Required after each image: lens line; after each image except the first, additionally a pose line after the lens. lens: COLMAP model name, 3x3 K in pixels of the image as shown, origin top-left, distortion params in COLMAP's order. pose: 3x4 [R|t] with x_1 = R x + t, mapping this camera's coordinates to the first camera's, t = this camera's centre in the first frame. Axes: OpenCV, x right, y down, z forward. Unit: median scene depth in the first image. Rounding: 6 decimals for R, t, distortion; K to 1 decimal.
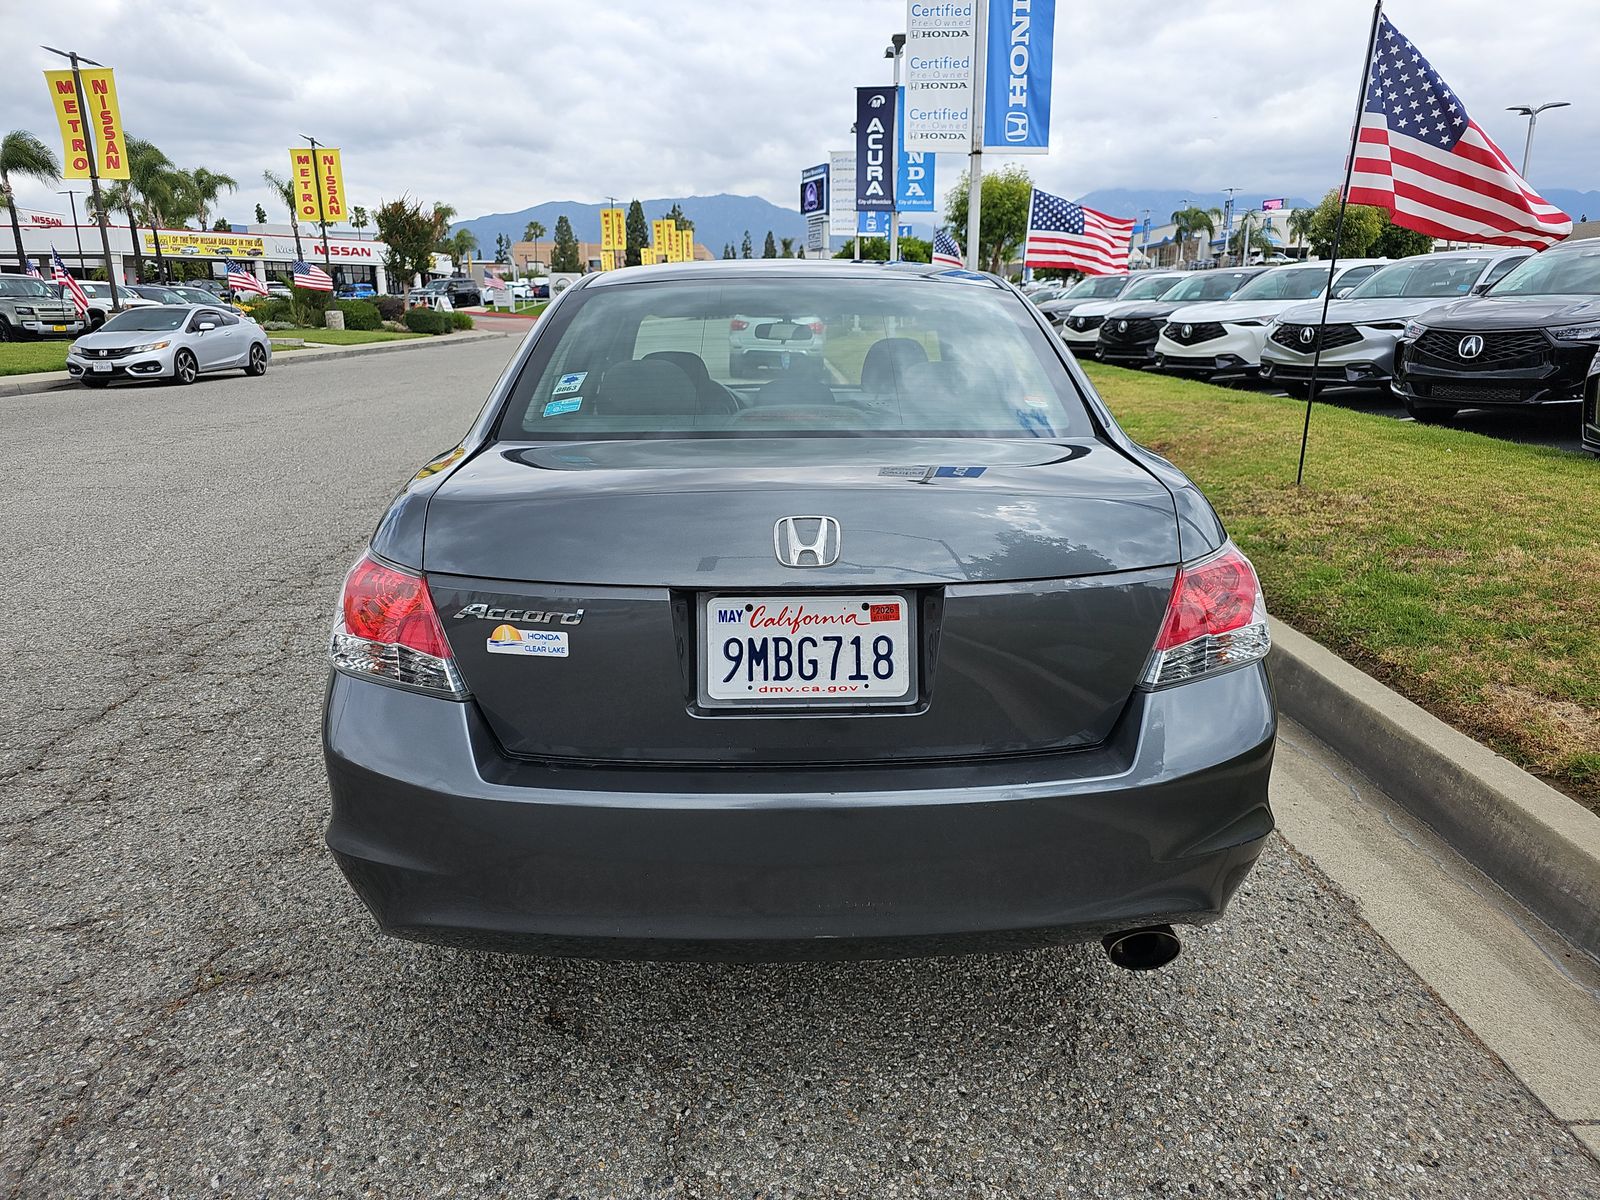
lens RADIAL K [[1066.6, 0, 799.3], [0, 1066.6, 573.5], [0, 0, 1]] dist [0.047966, -0.038670]
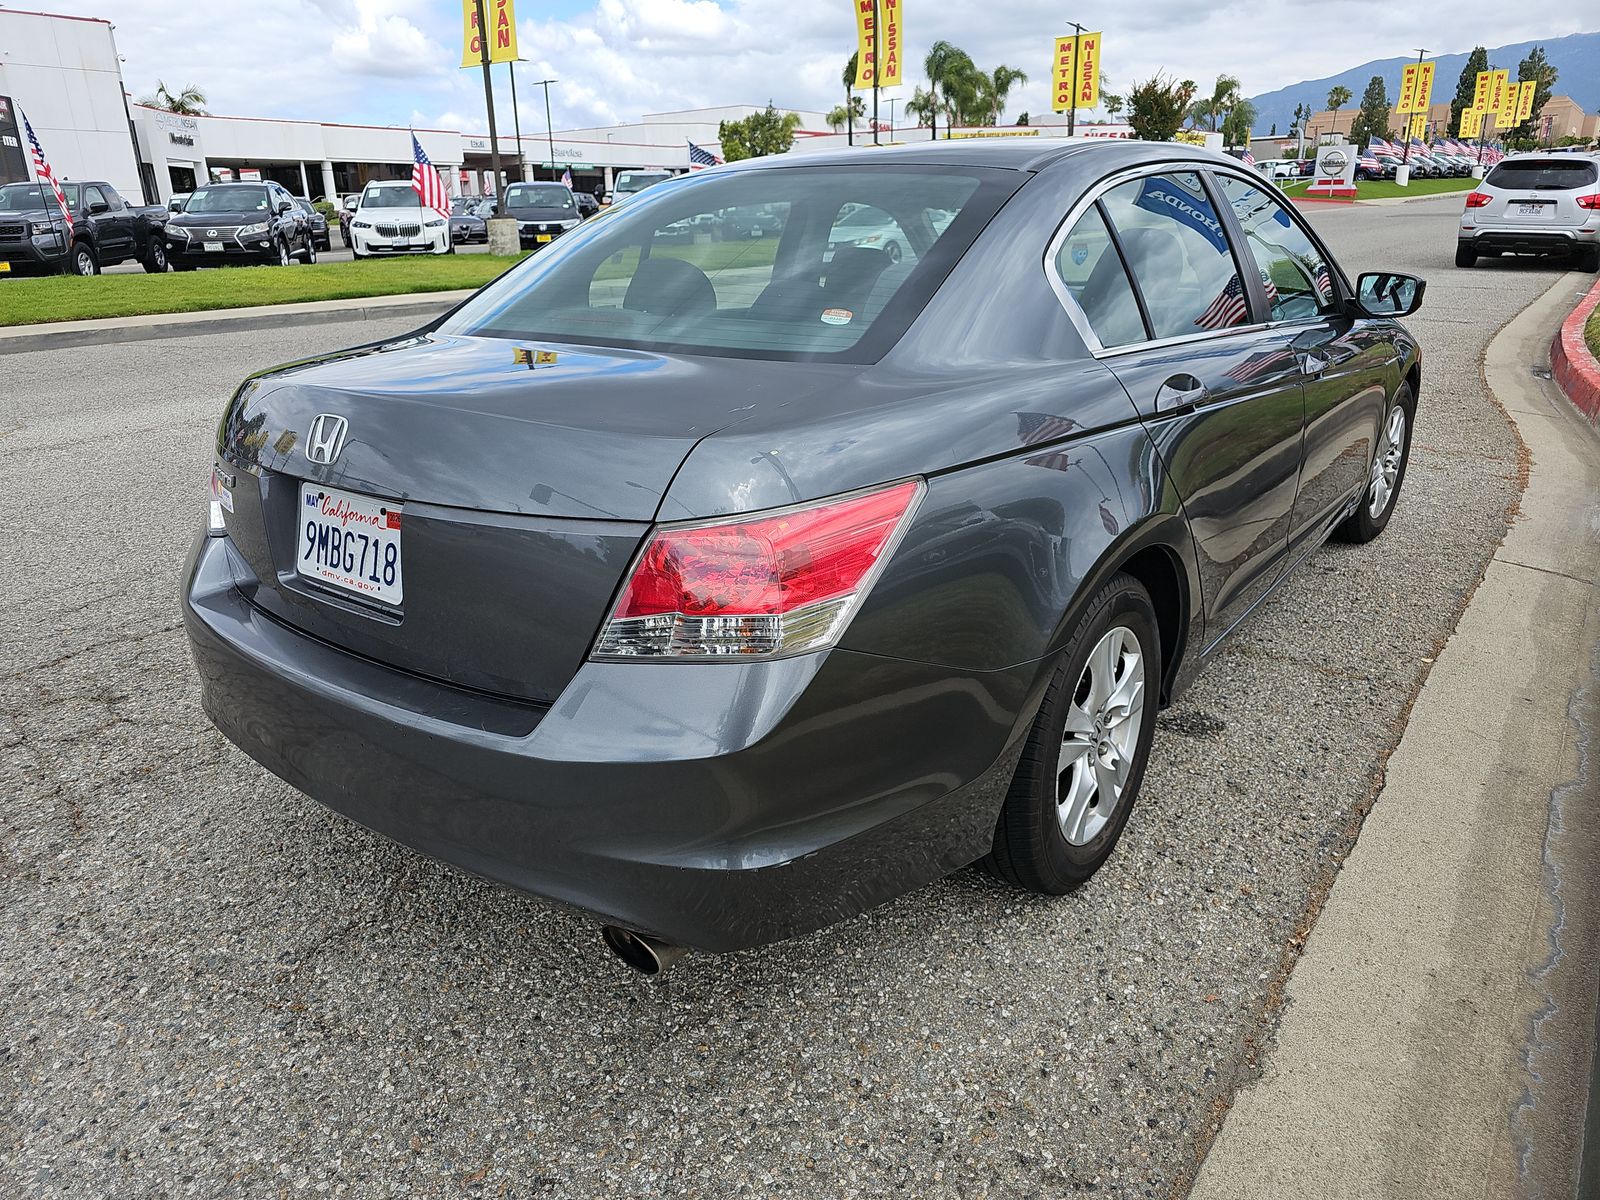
lens RADIAL K [[1066.6, 0, 799.3], [0, 1066.6, 573.5], [0, 0, 1]] dist [0.047966, -0.038670]
pose [[0.769902, 0.189631, -0.609337, 0.102160], [-0.128831, 0.981356, 0.142627, -0.011032], [0.625023, -0.031307, 0.779979, 0.045817]]
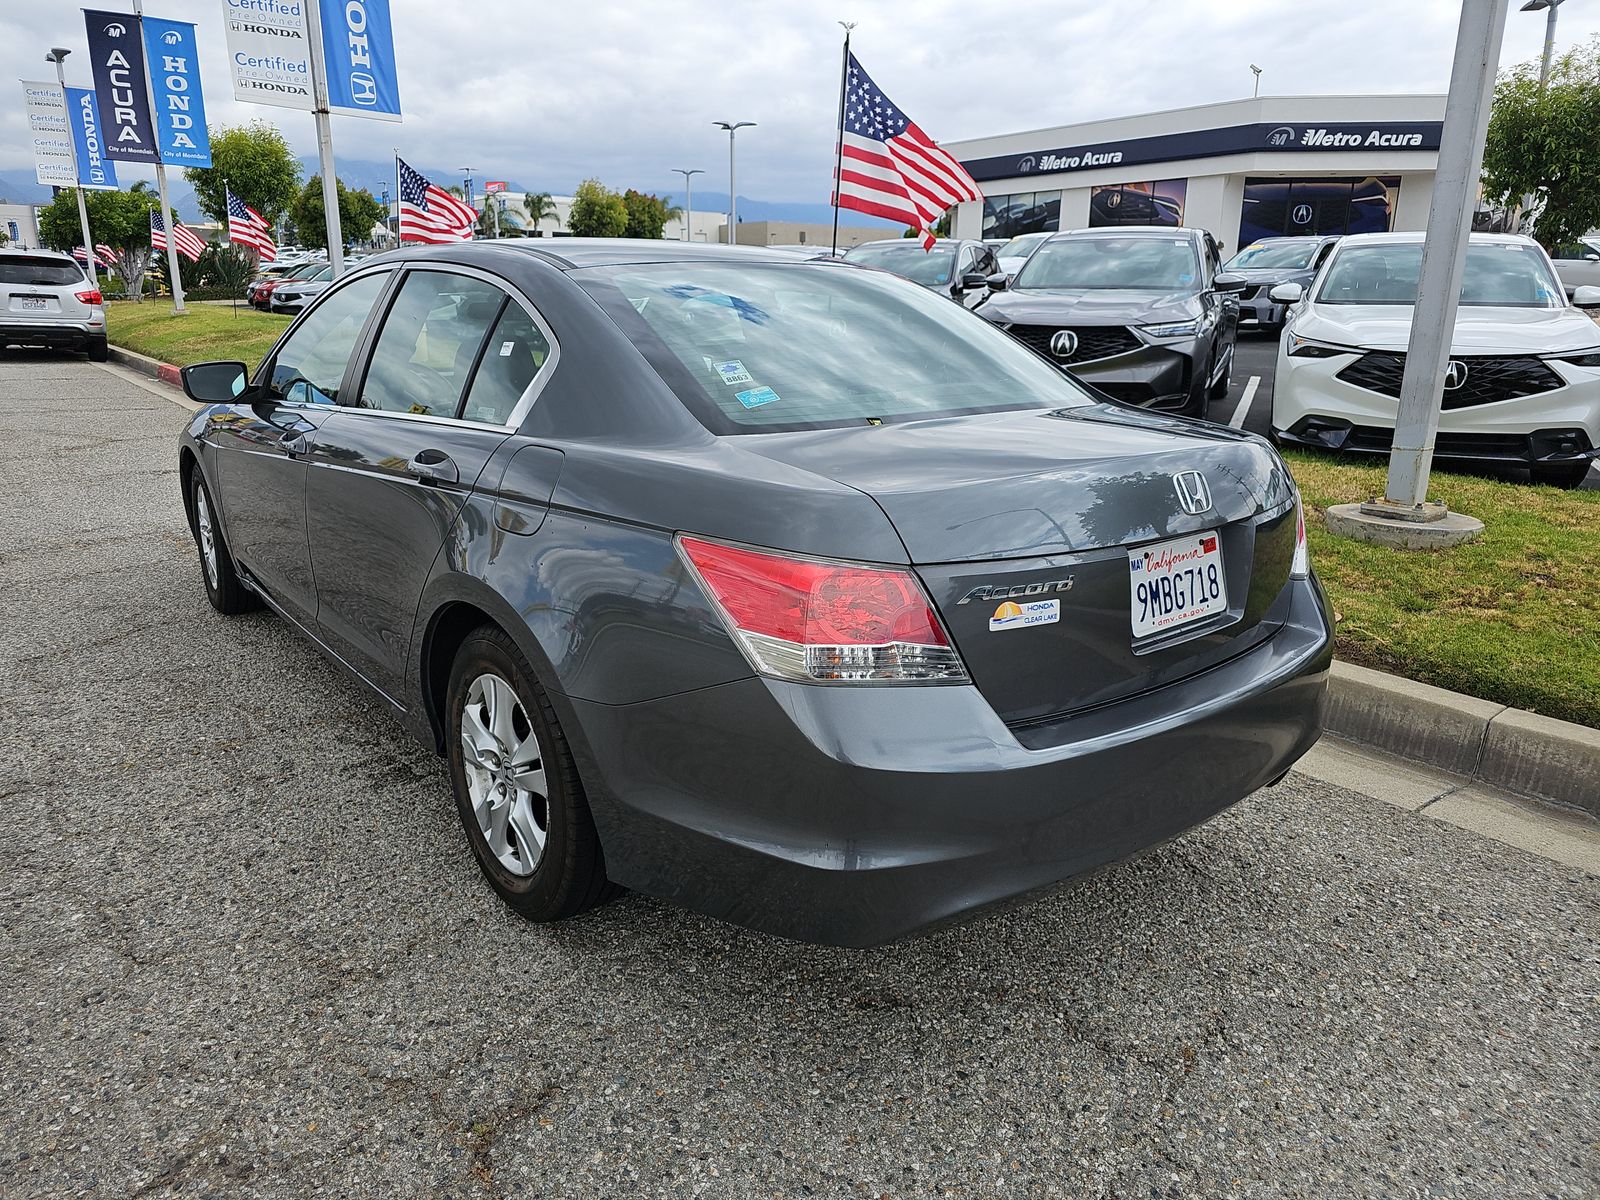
lens RADIAL K [[1066.6, 0, 799.3], [0, 1066.6, 573.5], [0, 0, 1]] dist [0.047966, -0.038670]
pose [[0.797462, -0.139626, 0.586991, -0.106041], [0.127798, 0.989871, 0.061836, -0.007090], [-0.589679, 0.025704, 0.807228, 0.028153]]
